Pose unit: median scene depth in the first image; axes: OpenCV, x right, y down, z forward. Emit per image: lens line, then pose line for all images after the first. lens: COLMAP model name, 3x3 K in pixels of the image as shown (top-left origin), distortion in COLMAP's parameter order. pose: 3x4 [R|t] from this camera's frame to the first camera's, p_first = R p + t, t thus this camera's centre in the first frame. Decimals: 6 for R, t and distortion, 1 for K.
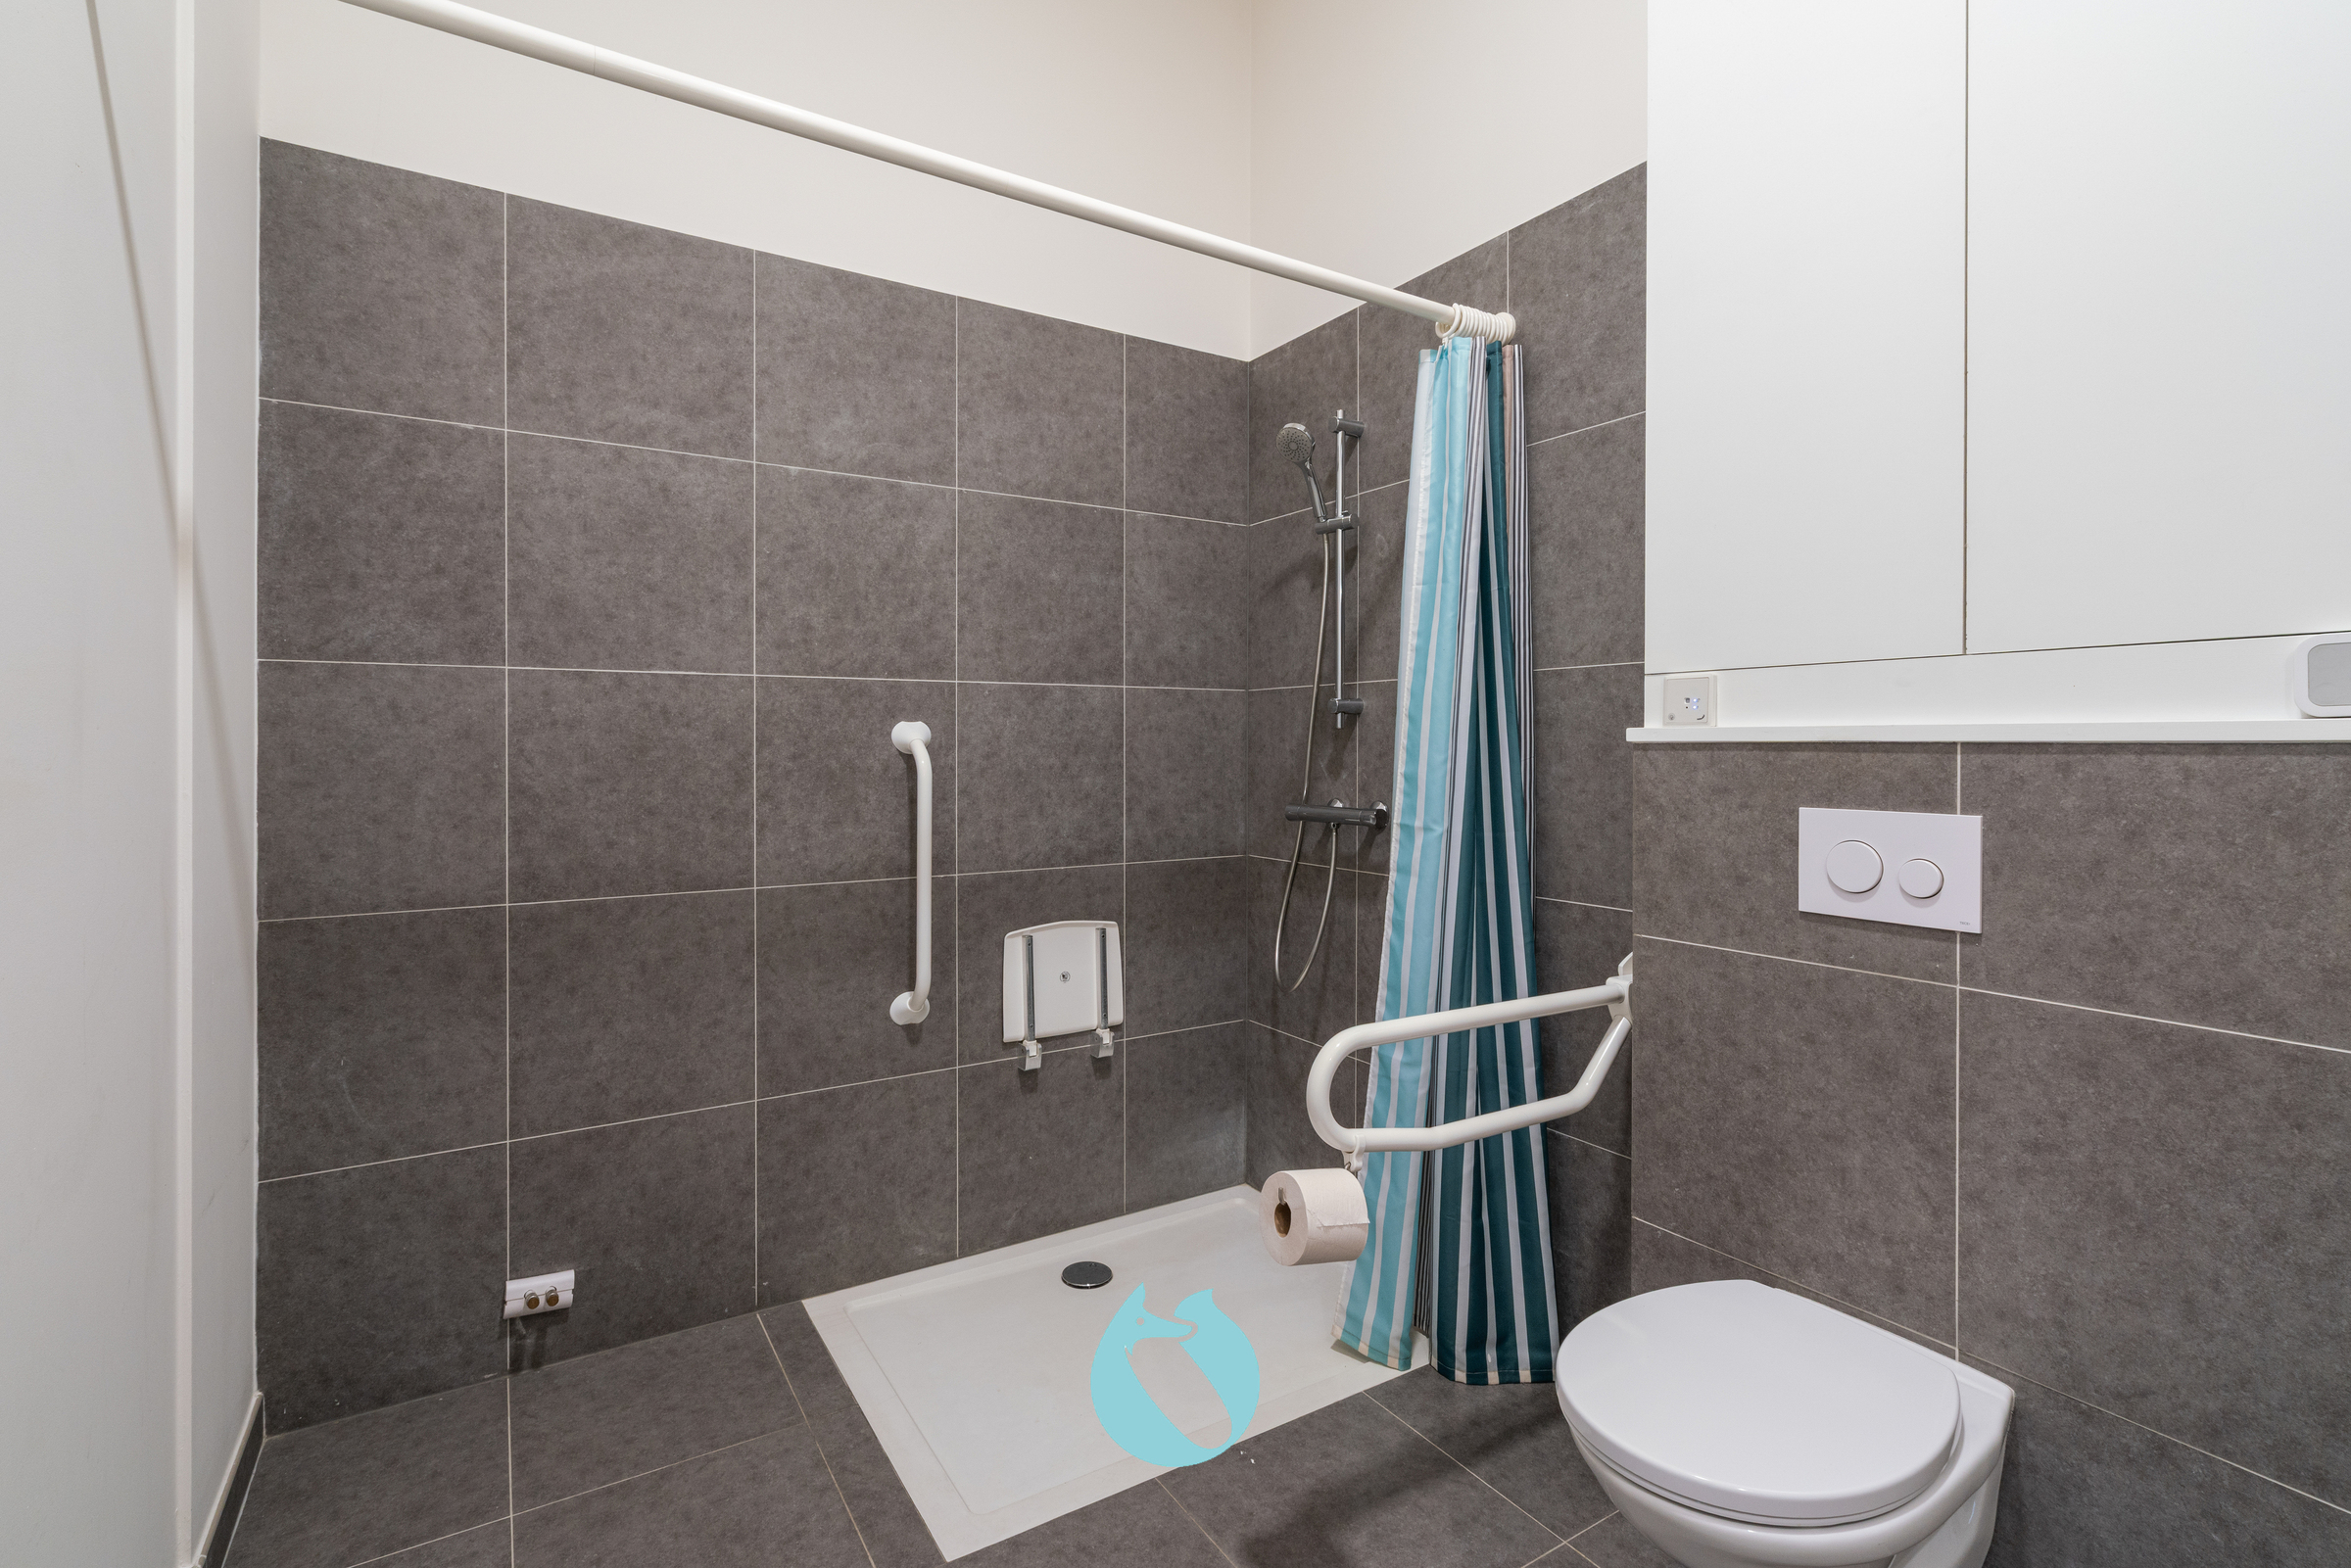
lens RADIAL K [[1082.7, 0, 1162.5], [0, 1082.7, 746.5], [0, 0, 1]] dist [-0.014367, 0.000179]
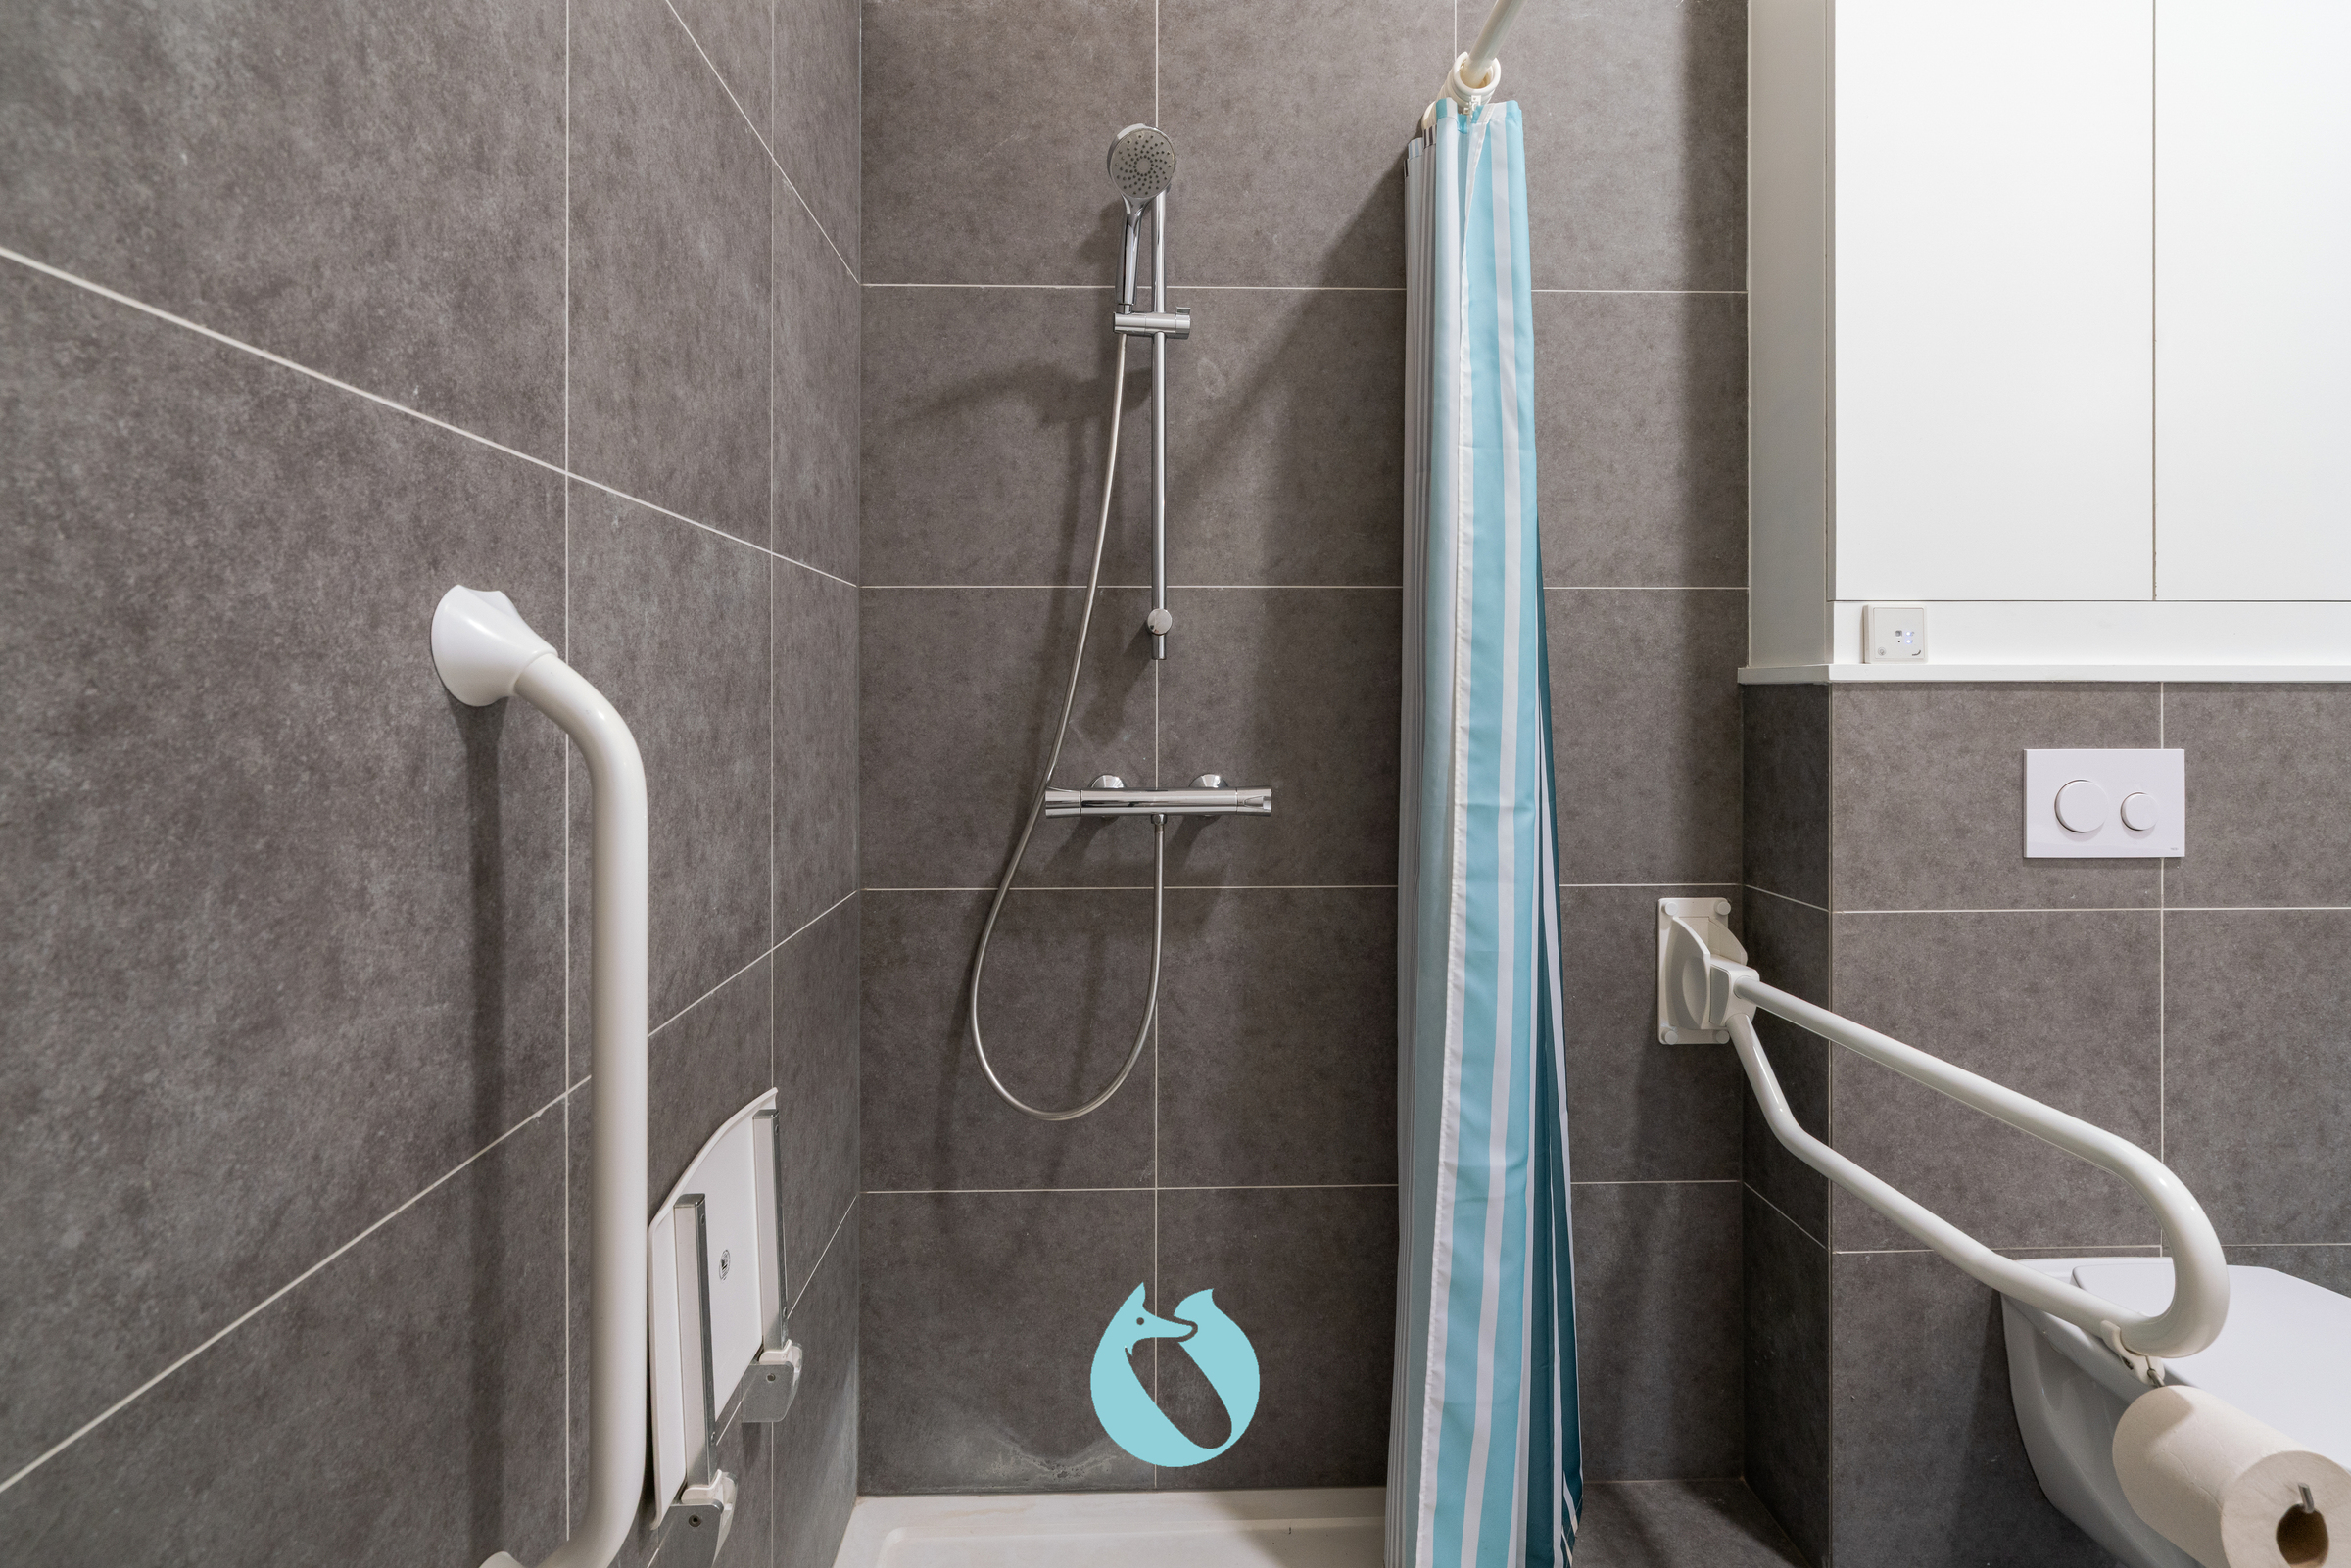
lens RADIAL K [[1099.3, 0, 1171.4], [0, 1099.3, 698.0], [0, 0, 1]] dist [-0.002048, -0.000976]
pose [[0.503755, -0.001731, 0.863845, -0.608472], [0.002411, 0.999997, 0.000598, 0.007949], [-0.863843, 0.001782, 0.503757, 1.118312]]
